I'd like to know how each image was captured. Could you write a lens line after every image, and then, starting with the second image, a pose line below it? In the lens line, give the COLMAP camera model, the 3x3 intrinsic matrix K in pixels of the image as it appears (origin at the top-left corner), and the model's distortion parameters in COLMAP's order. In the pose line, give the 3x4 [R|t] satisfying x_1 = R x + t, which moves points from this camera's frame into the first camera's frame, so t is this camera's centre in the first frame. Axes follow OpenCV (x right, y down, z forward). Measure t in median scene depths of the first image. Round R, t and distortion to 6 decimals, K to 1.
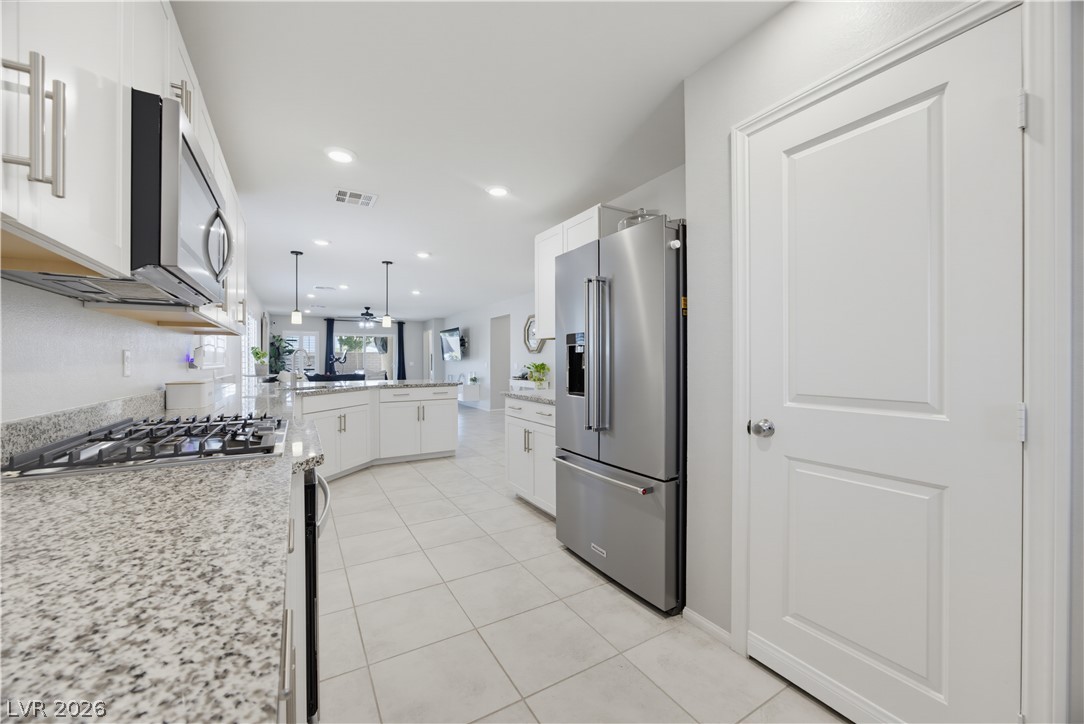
lens RADIAL K [[416.2, 0, 544.2], [0, 416.2, 359.9], [0, 0, 1]] dist [-0.023013, 0.005086]
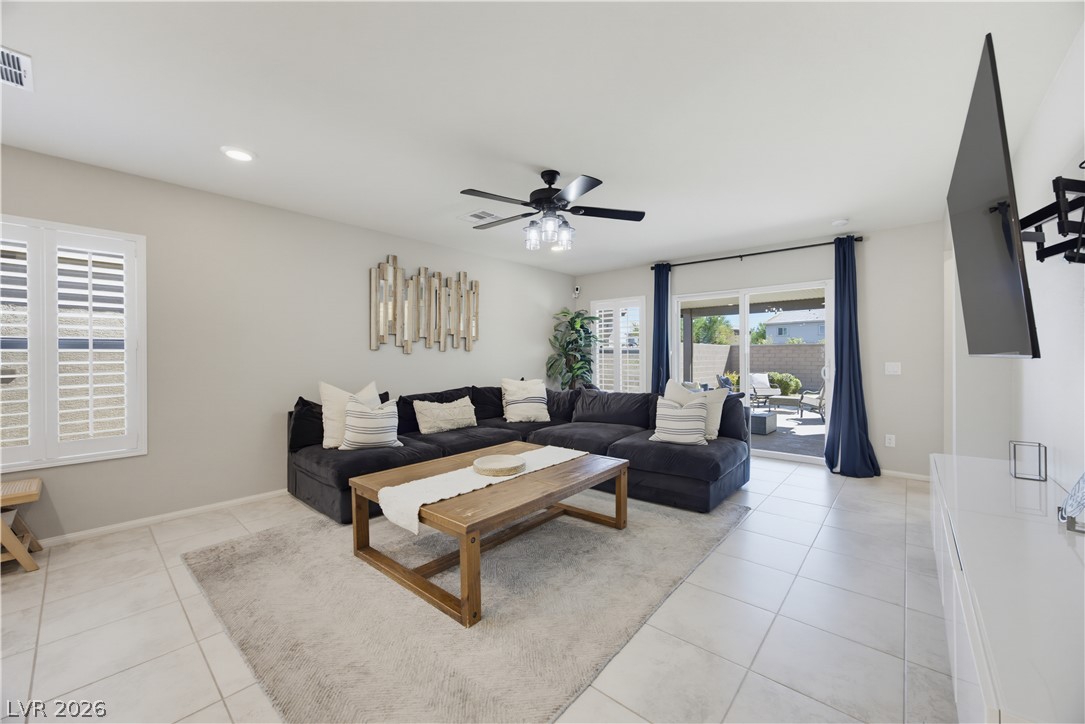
lens RADIAL K [[415.2, 0, 551.5], [0, 415.2, 359.1], [0, 0, 1]] dist [-0.002043, 0.000583]
pose [[0.323465, 0.006080, -0.946220, -0.158711], [0.000303, 0.999979, 0.006529, 0.000764], [0.946240, -0.002399, 0.323457, 0.926600]]
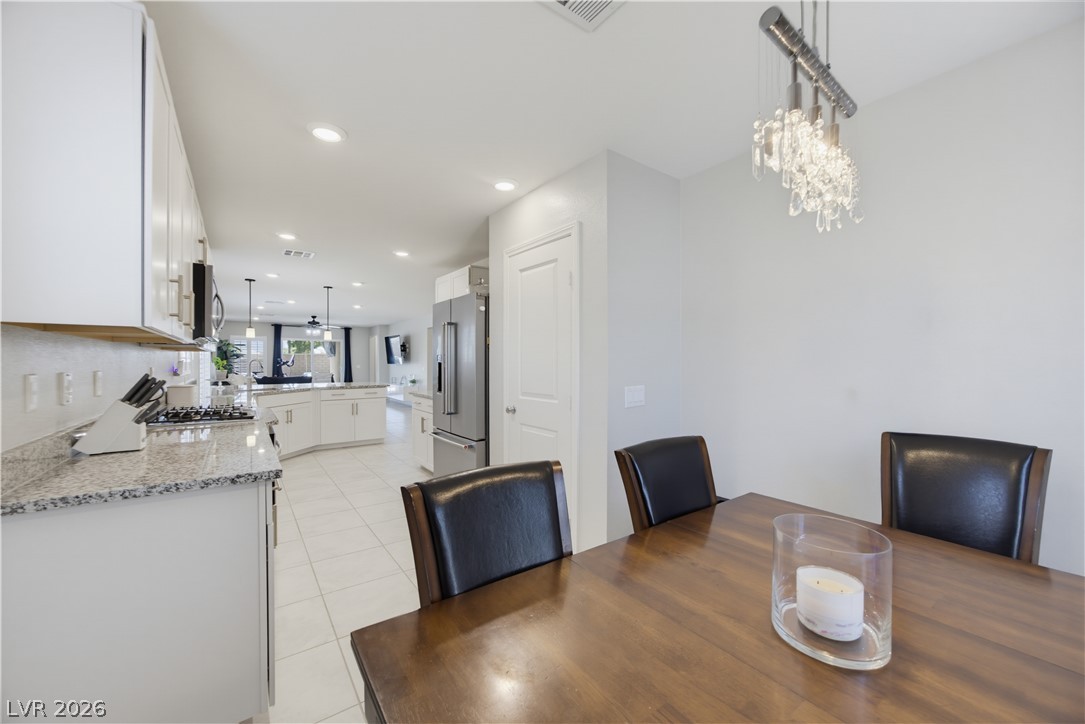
lens RADIAL K [[416.6, 0, 546.3], [0, 416.6, 362.3], [0, 0, 1]] dist [-0.023013, 0.005086]
pose [[0.994973, 0.002124, 0.100123, 0.074884], [-0.002449, 0.999992, 0.003129, -0.009547], [-0.100115, -0.003358, 0.994970, -0.149438]]
